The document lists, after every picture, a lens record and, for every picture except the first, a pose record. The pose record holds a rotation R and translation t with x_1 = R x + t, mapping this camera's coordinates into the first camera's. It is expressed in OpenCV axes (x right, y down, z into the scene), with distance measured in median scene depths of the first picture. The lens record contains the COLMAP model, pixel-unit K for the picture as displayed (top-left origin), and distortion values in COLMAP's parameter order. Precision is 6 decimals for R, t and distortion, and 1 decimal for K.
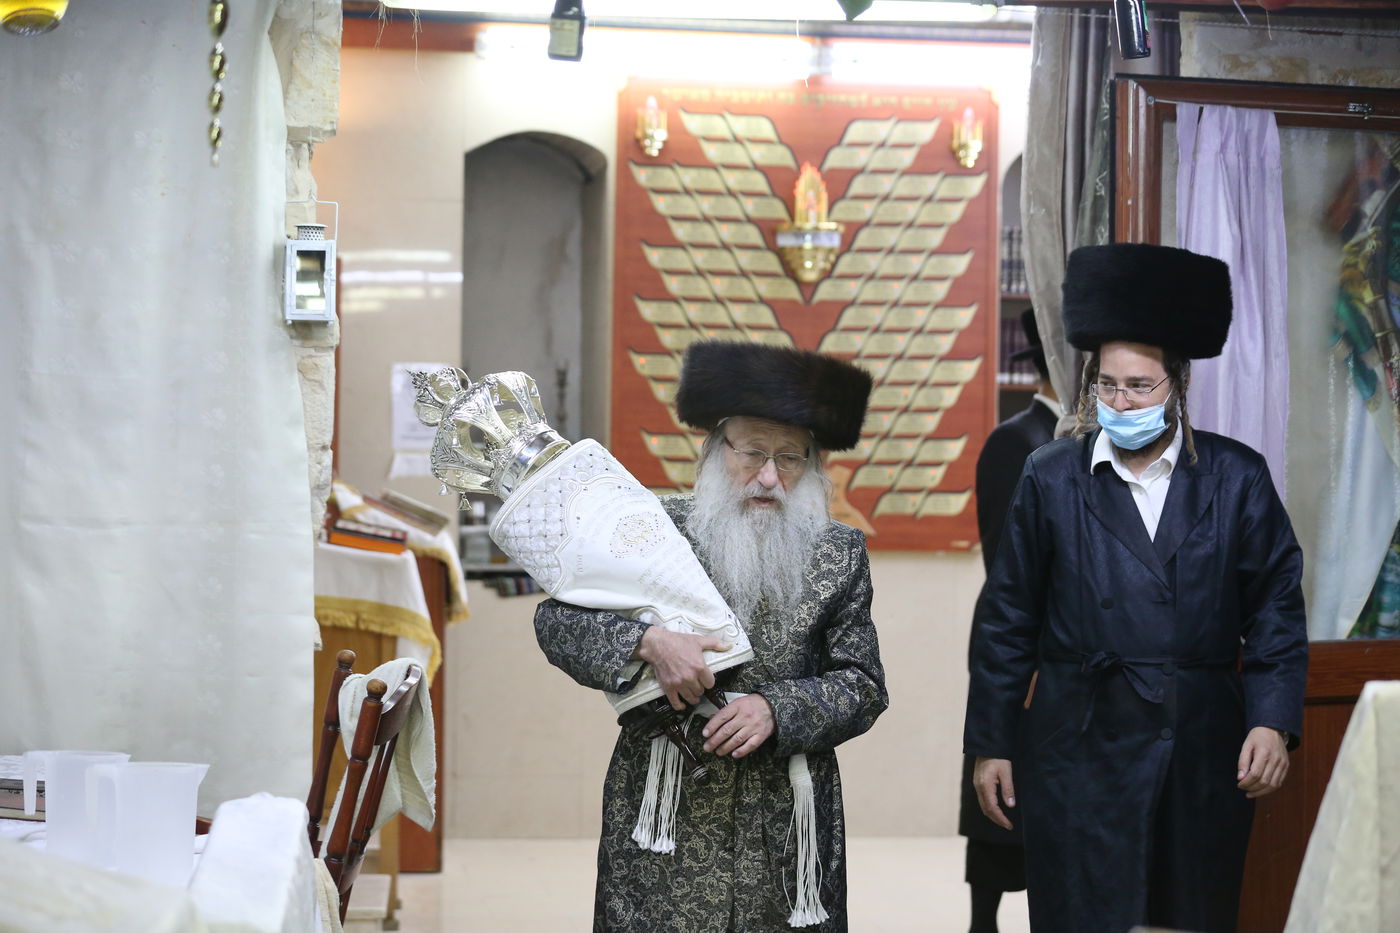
lens RADIAL K [[3514.3, 0, 700.0], [0, 3514.3, 466.5], [0, 0, 1]] dist [-0.049737, -0.016808]
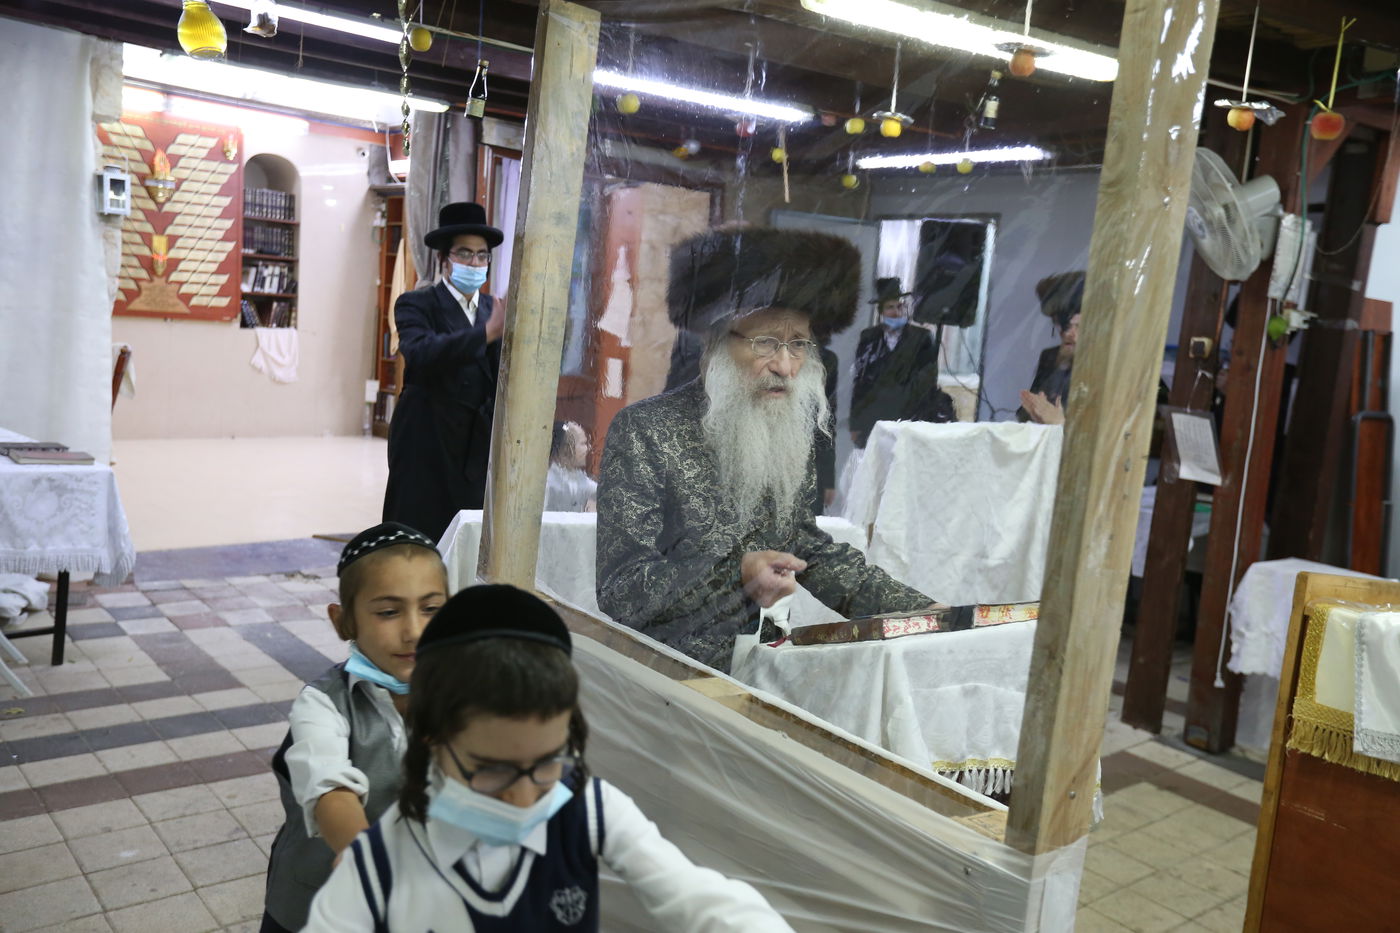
lens RADIAL K [[1204.3, 0, 700.0], [0, 1204.3, 466.5], [0, 0, 1]] dist [0.046063, 0.005122]
pose [[0.825988, -0.025281, 0.563121, -0.133357], [-0.057642, 0.989969, 0.128994, -0.003912], [-0.560733, -0.139006, 0.816245, 0.115999]]
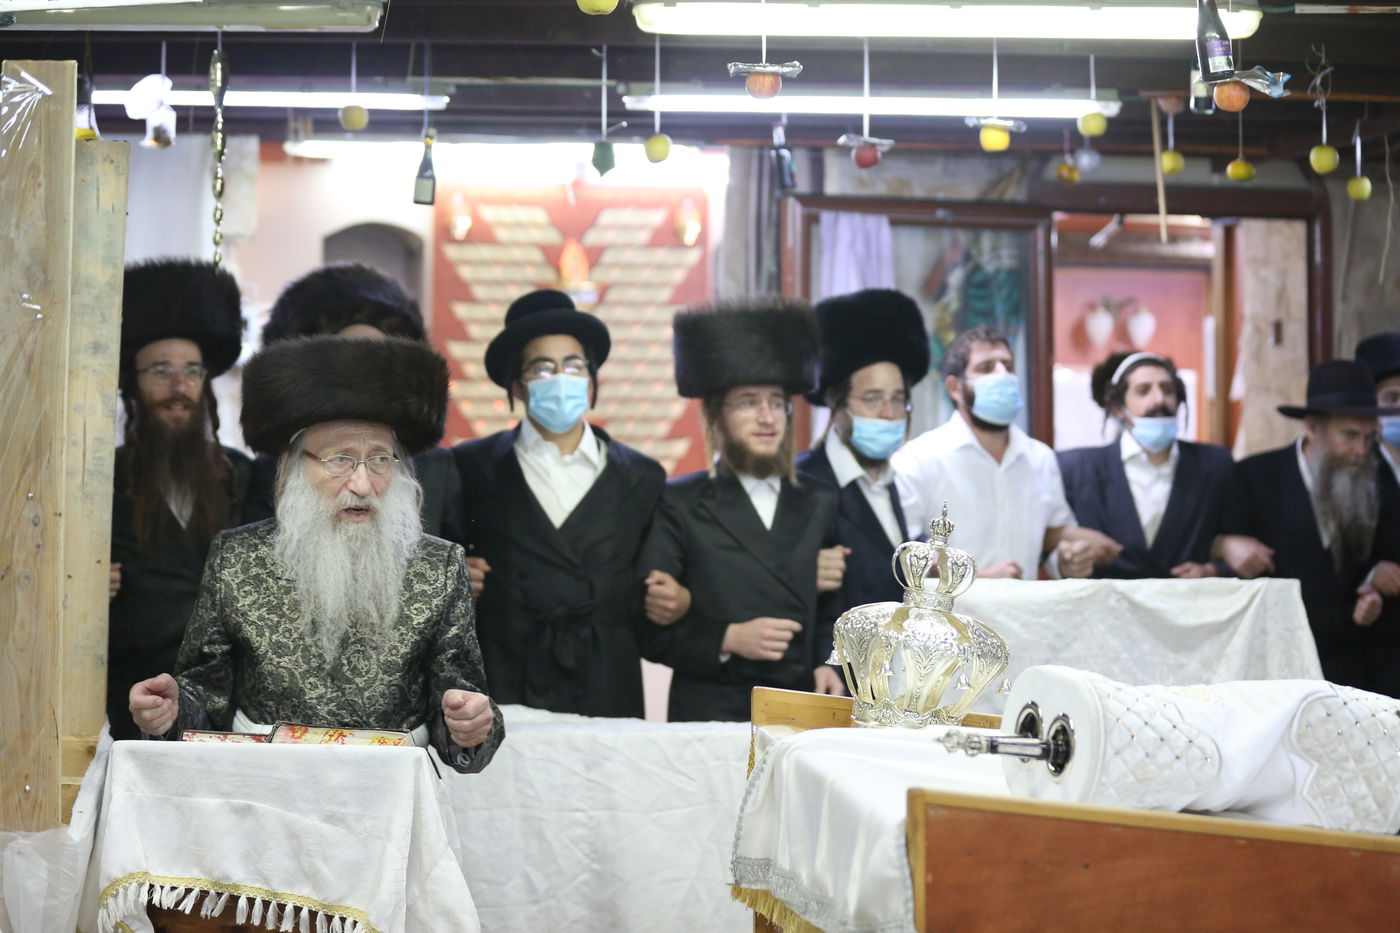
lens RADIAL K [[2842.4, 0, 700.0], [0, 2842.4, 566.7], [0, 0, 1]] dist [-0.284610, 0.031478]
pose [[0.997019, -0.015238, 0.075631, -0.004917], [0.012528, 0.999267, 0.036178, 0.001661], [-0.076126, -0.035123, 0.996479, -0.113695]]
